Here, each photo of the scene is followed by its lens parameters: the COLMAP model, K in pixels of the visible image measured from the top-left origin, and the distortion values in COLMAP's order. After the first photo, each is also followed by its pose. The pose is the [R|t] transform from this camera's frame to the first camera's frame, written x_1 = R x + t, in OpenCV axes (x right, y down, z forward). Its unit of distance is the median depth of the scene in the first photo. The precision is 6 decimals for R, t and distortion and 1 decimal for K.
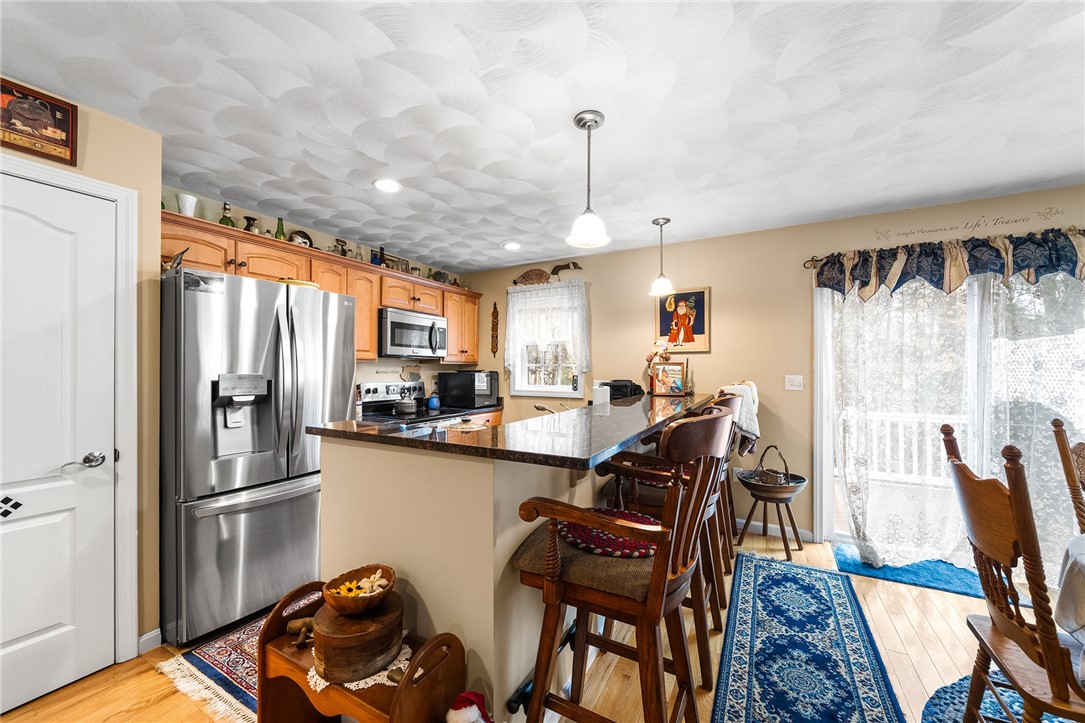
lens RADIAL K [[407.1, 0, 538.6], [0, 407.1, 368.7], [0, 0, 1]] dist [-0.003492, -0.000061]
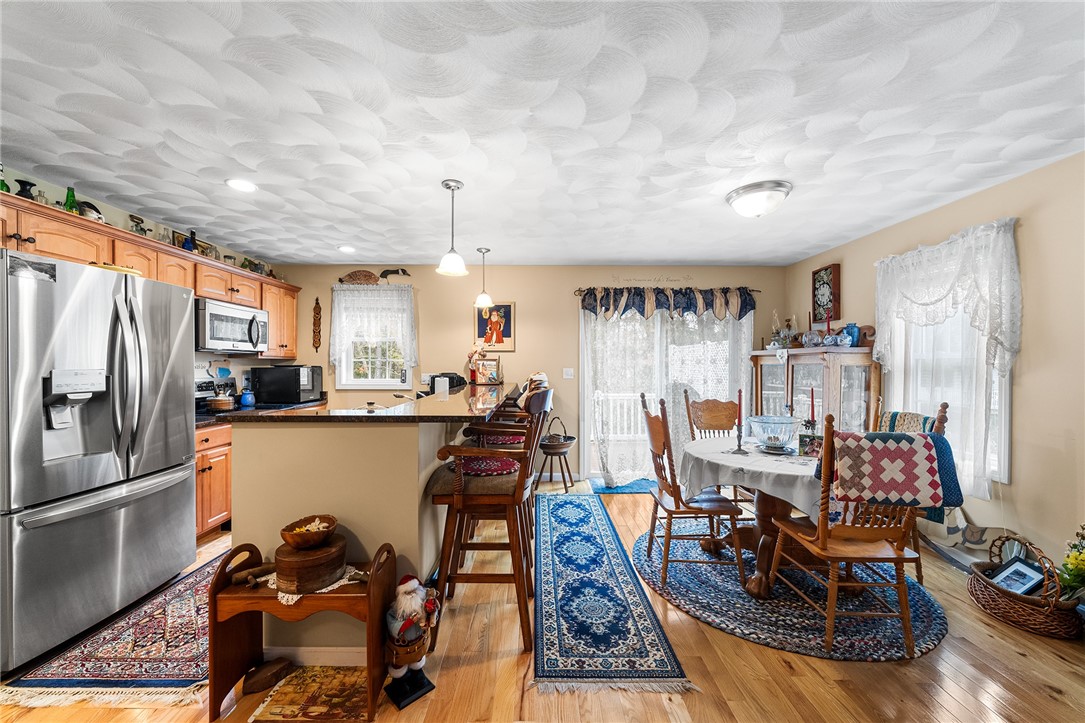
lens RADIAL K [[401.5, 0, 537.7], [0, 401.5, 366.0], [0, 0, 1]] dist [-0.001651, -0.000139]
pose [[0.871663, -0.002812, 0.490097, -0.177749], [-0.000578, 0.999977, 0.006765, -0.001245], [-0.490105, -0.006180, 0.871641, -0.204508]]
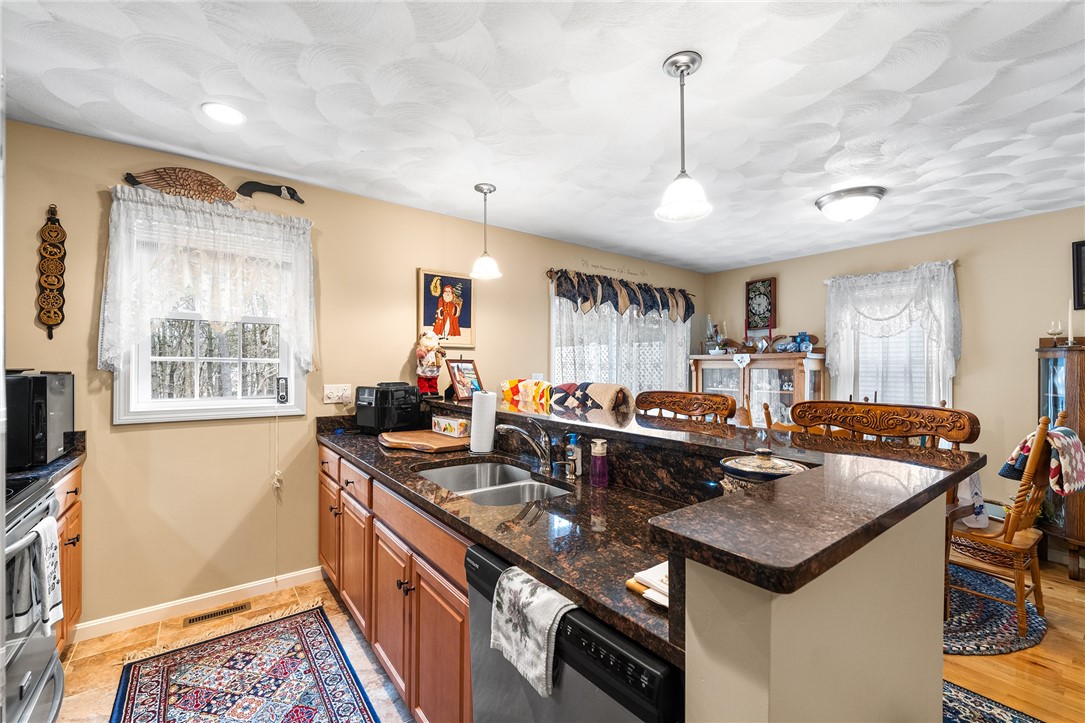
lens RADIAL K [[448.9, 0, 537.7], [0, 448.9, 365.0], [0, 0, 1]] dist [-0.000557, -0.000027]
pose [[0.407042, 0.005230, 0.913394, -0.486570], [-0.004525, 0.999983, -0.003709, -0.001589], [-0.913398, -0.002624, 0.407059, 0.535374]]
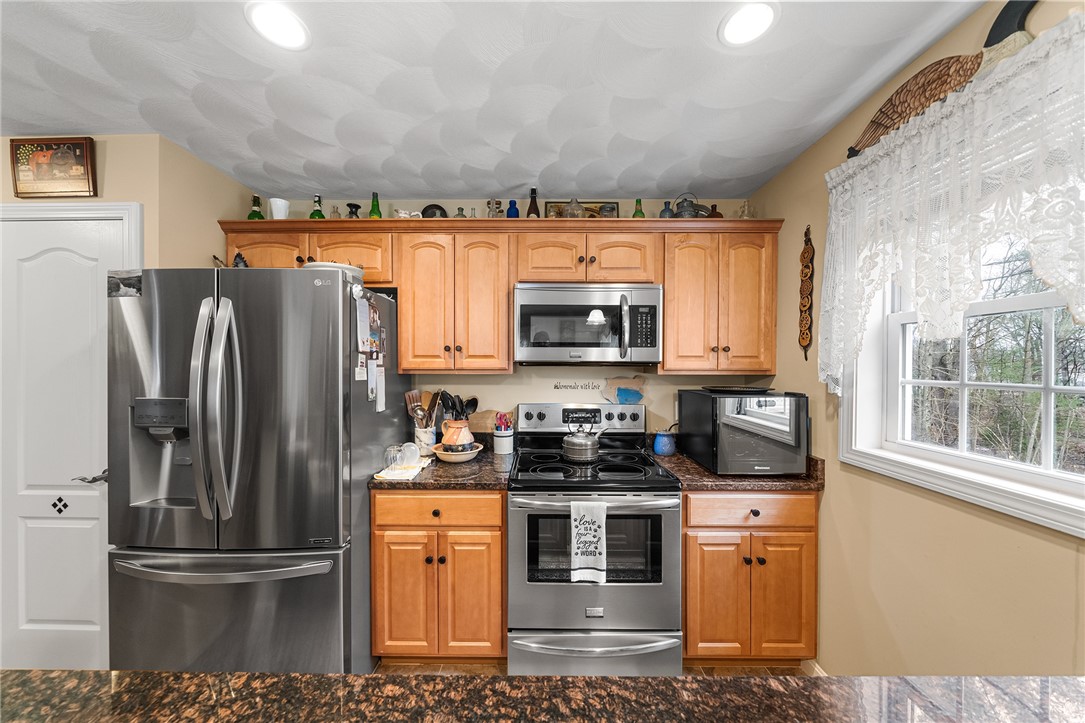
lens RADIAL K [[373.5, 0, 538.8], [0, 373.5, 366.0], [0, 0, 1]] dist [-0.002699, -0.000180]
pose [[0.478997, 0.003357, -0.877810, 0.145217], [-0.000927, 0.999994, 0.003319, -0.033379], [0.877816, -0.000776, 0.478997, 0.862908]]
